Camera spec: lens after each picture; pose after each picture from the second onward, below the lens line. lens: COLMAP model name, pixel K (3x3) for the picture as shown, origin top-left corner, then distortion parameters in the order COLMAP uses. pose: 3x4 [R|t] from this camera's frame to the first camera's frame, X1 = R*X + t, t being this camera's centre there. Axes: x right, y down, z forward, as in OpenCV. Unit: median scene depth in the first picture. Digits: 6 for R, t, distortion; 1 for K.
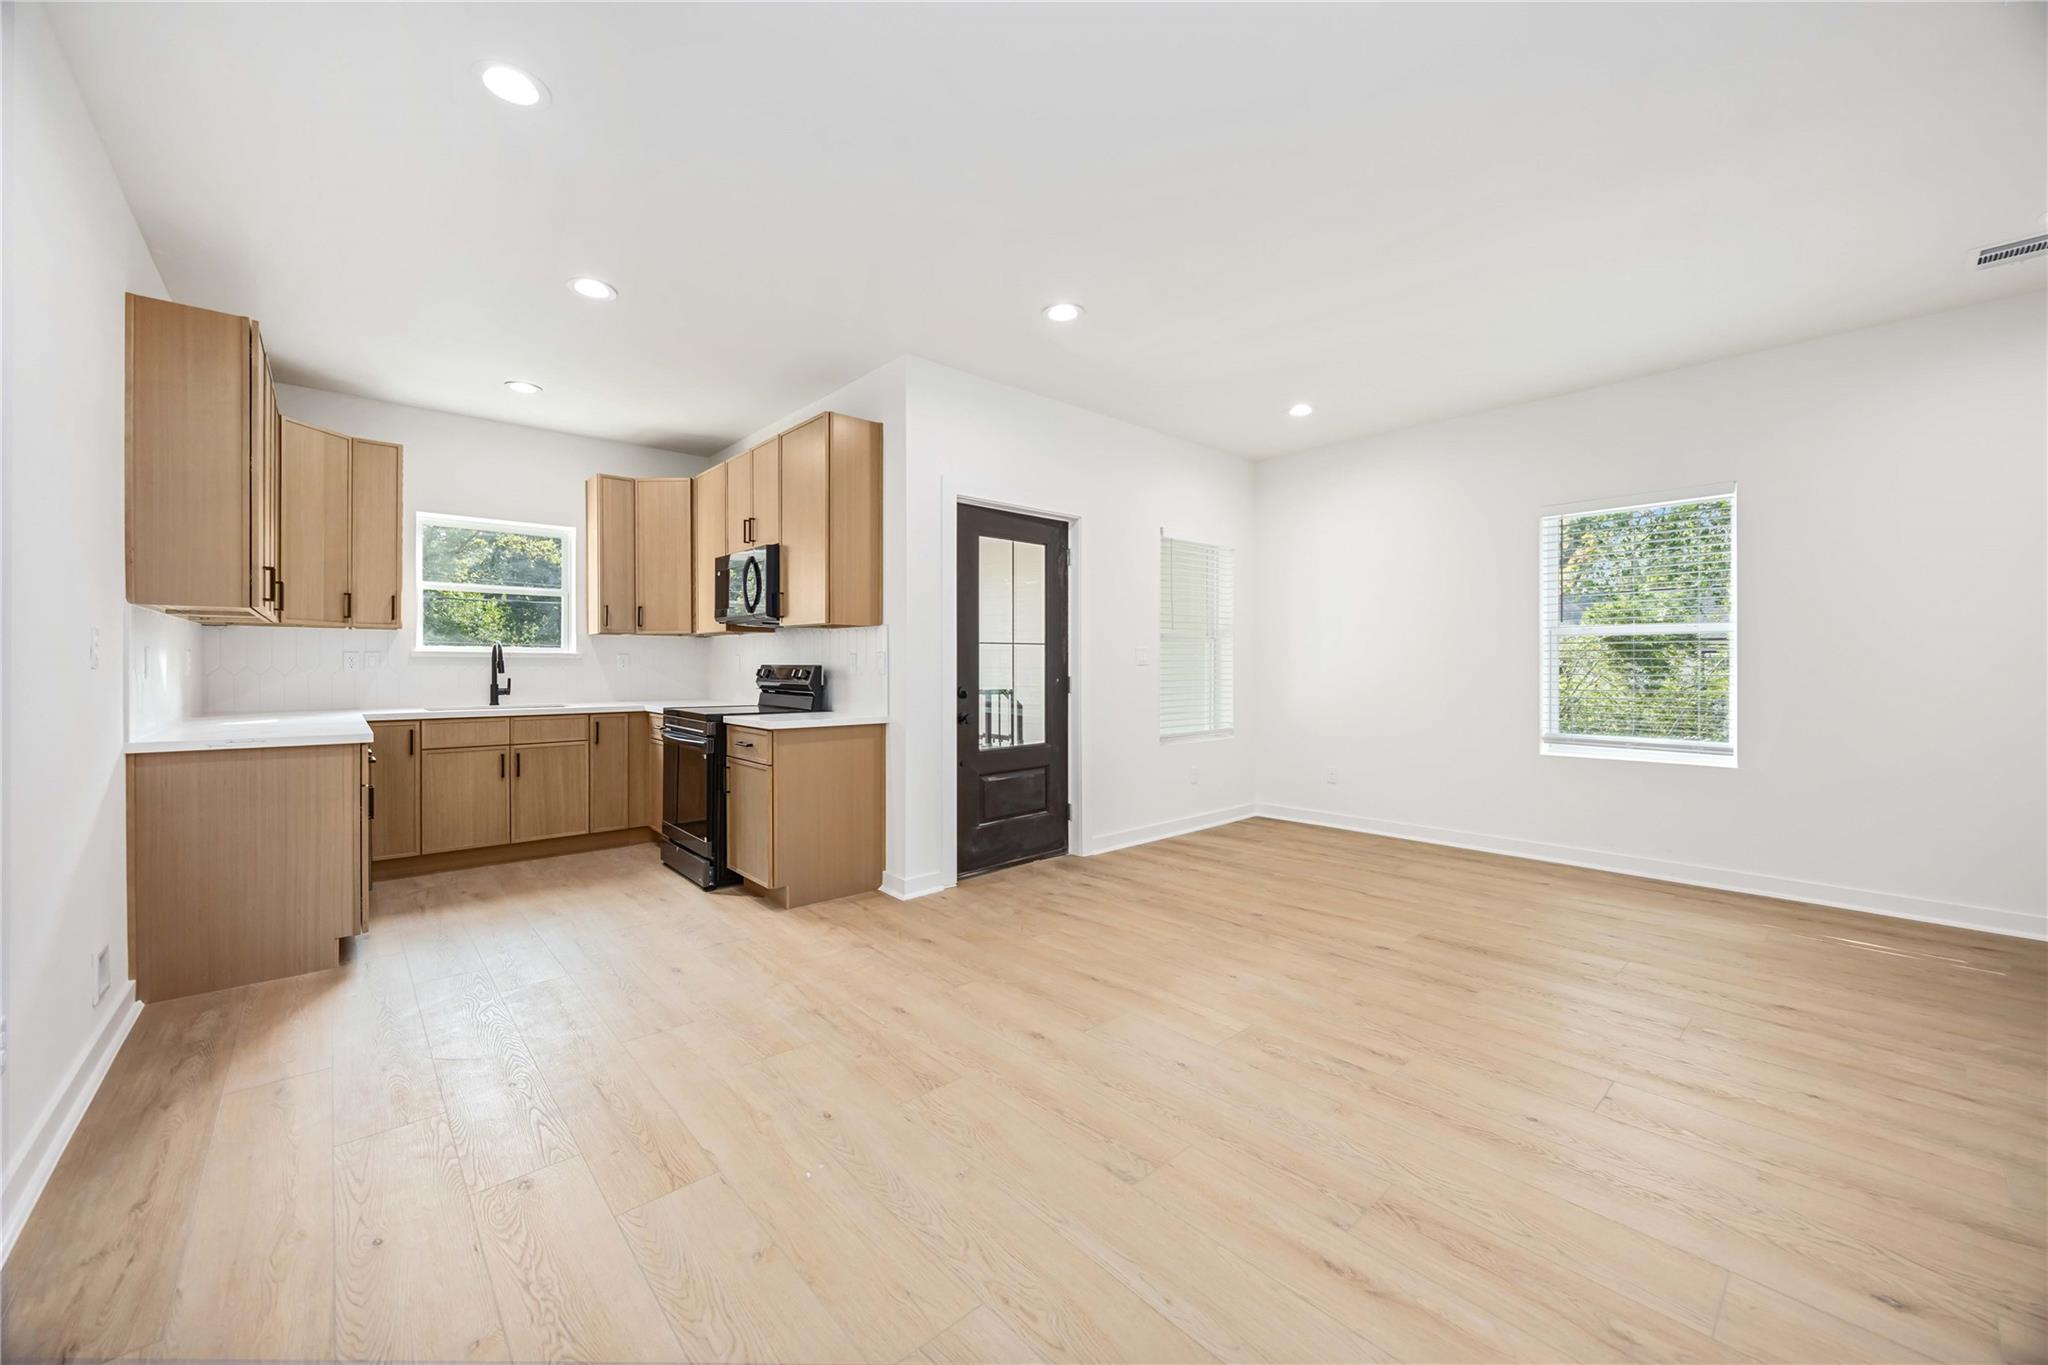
lens RADIAL K [[779.0, 0, 1021.2], [0, 779.0, 670.2], [0, 0, 1]] dist [-0.002629, 0.000073]
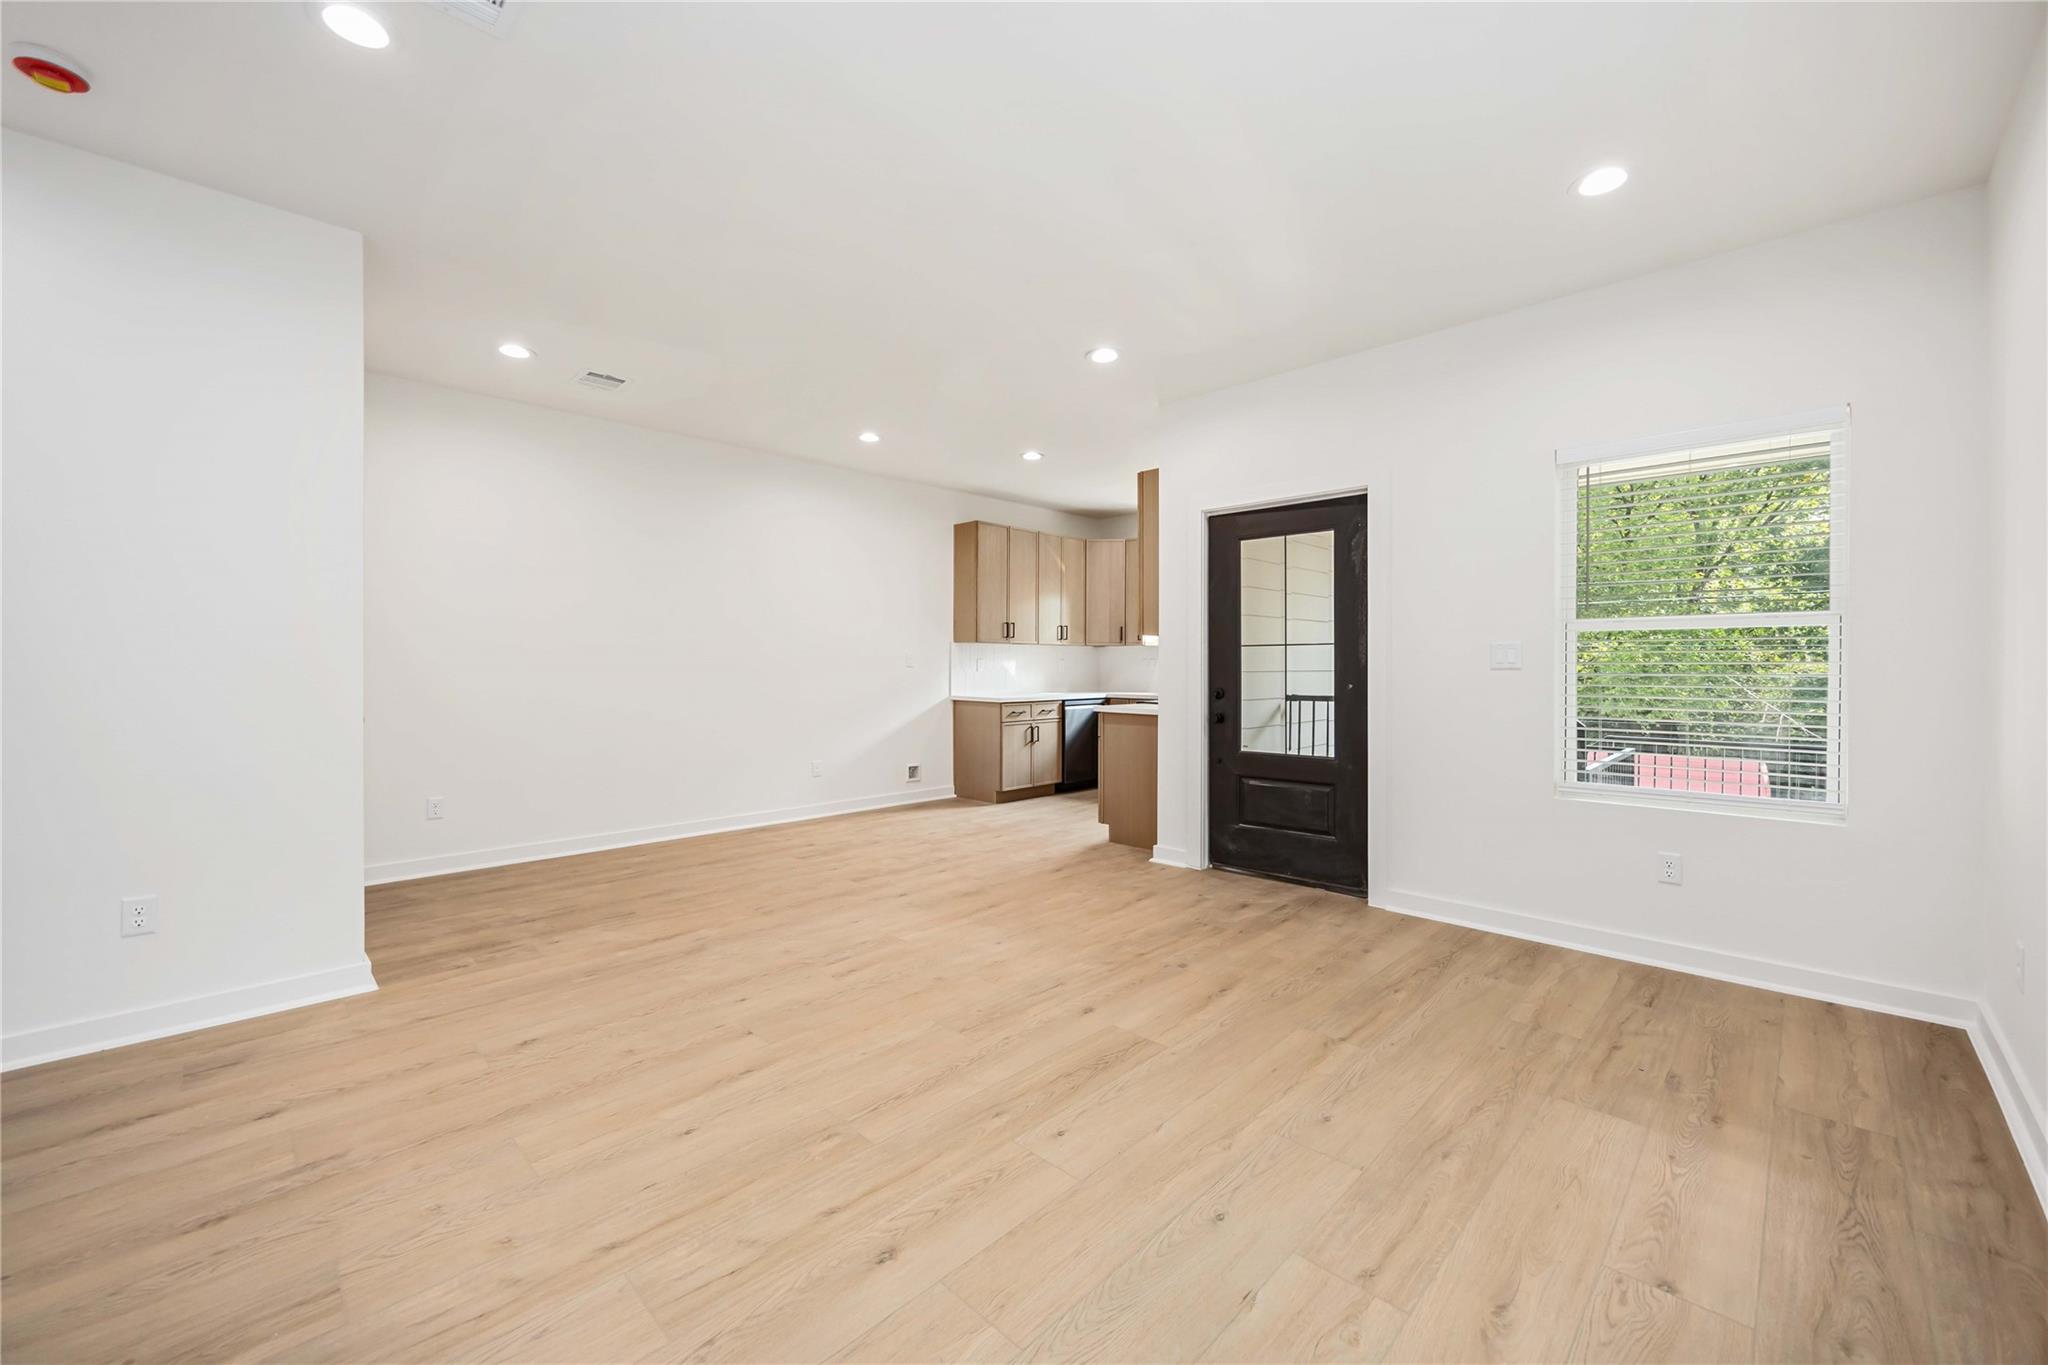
lens RADIAL K [[800.4, 0, 1023.6], [0, 800.4, 669.5], [0, 0, 1]] dist [-0.000391, 0.000021]
pose [[0.067616, 0.006292, -0.997692, 0.950703], [-0.008182, 0.999950, 0.005752, -0.007762], [0.997678, 0.007774, 0.067664, 0.632062]]
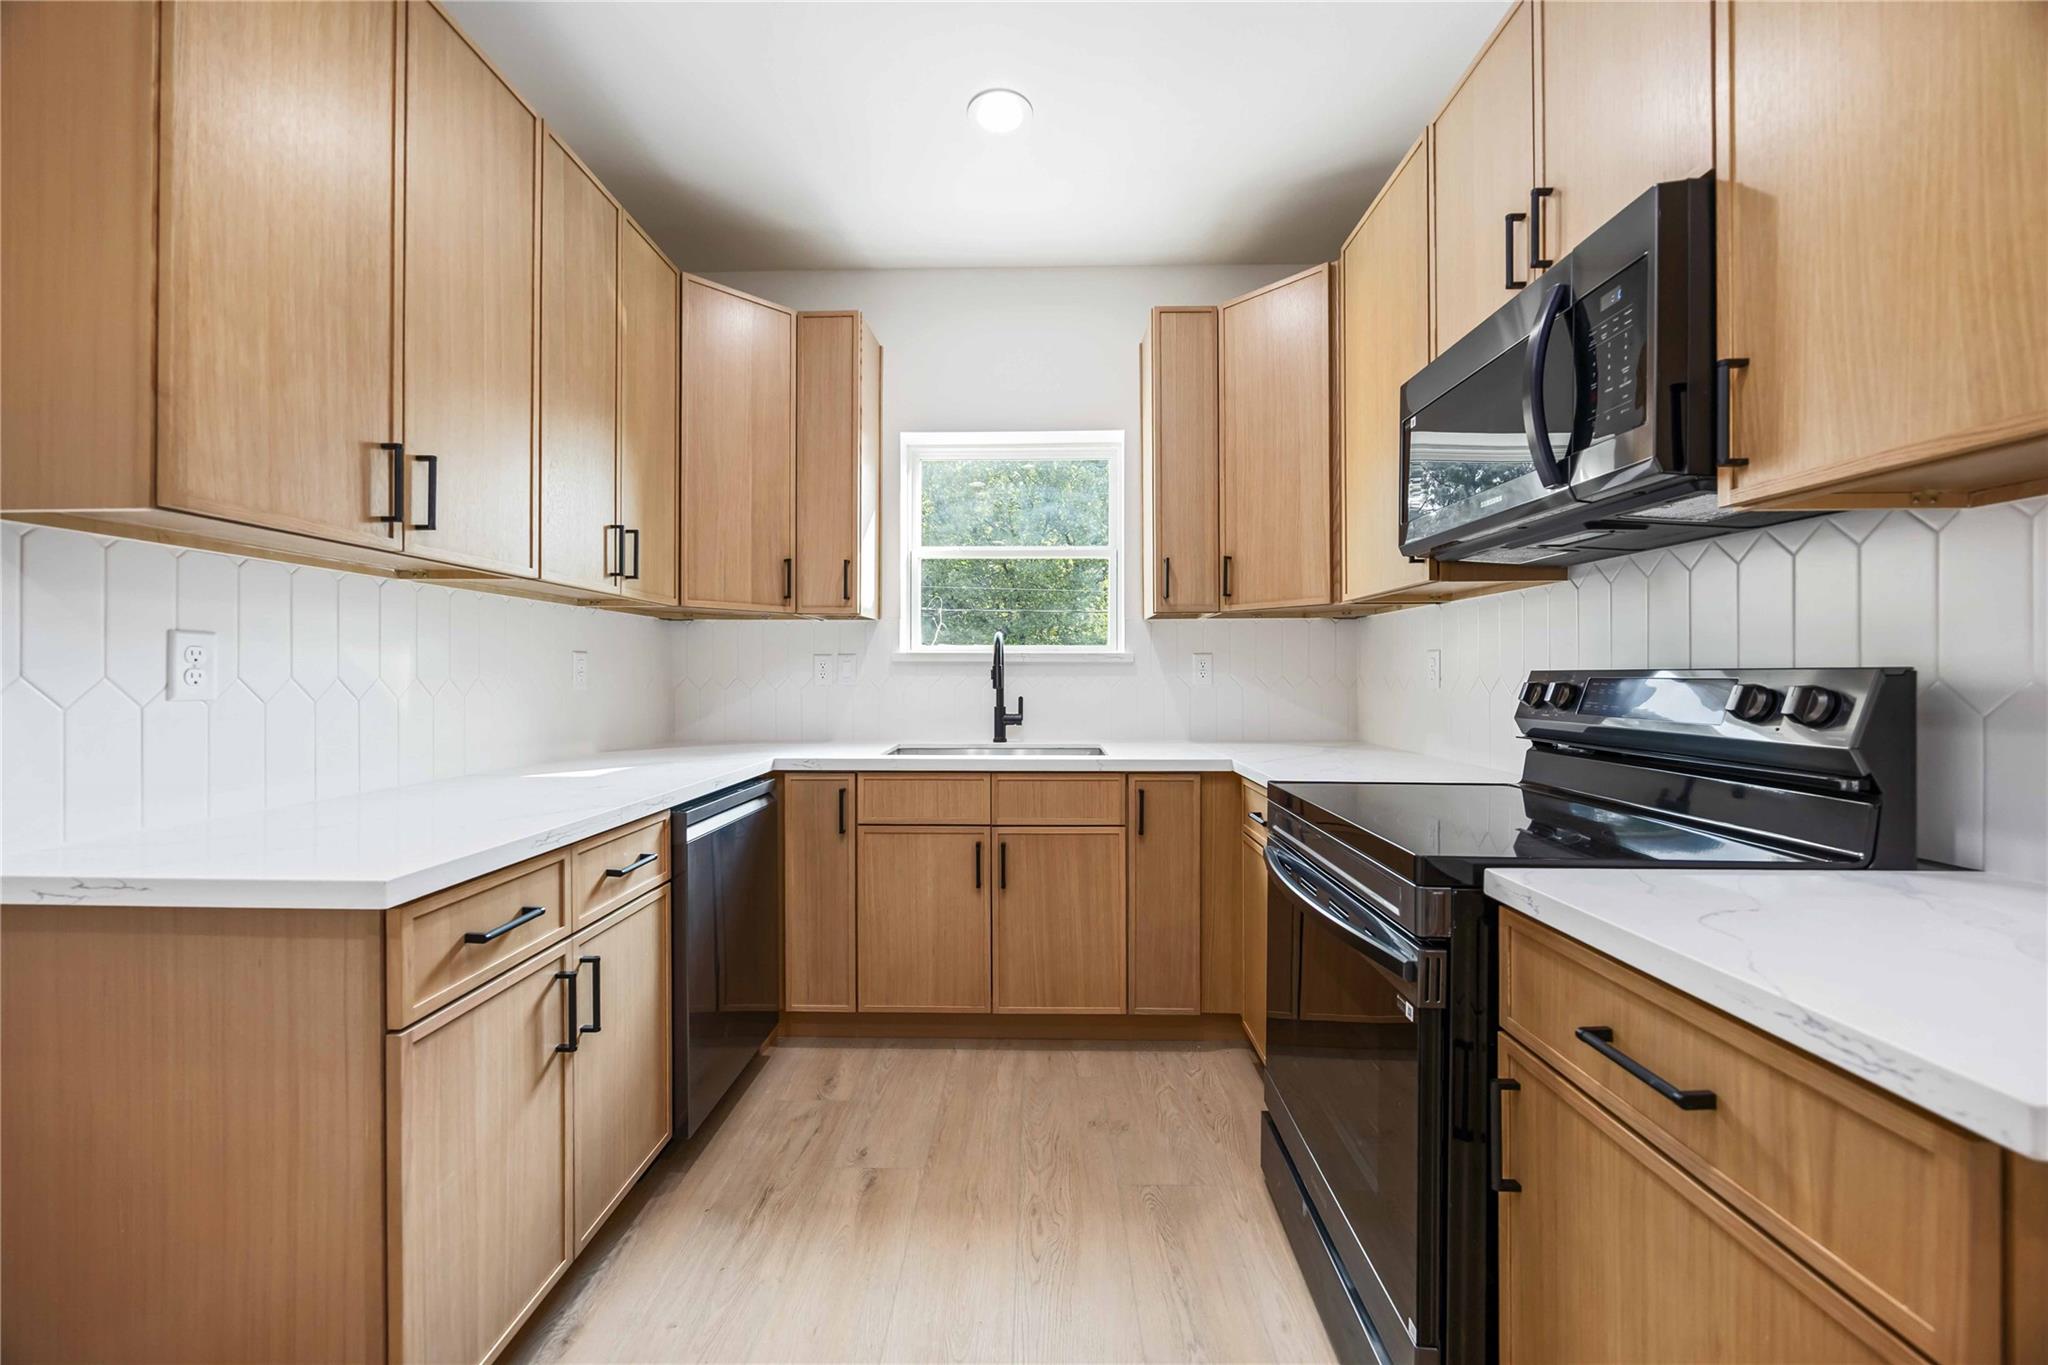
lens RADIAL K [[778.7, 0, 1022.6], [0, 778.7, 676.9], [0, 0, 1]] dist [-0.002370, -0.000074]
pose [[0.732078, -0.001304, -0.681220, -0.294342], [-0.004200, 0.999971, -0.006428, -0.001096], [0.681208, 0.007567, 0.732051, 0.653312]]
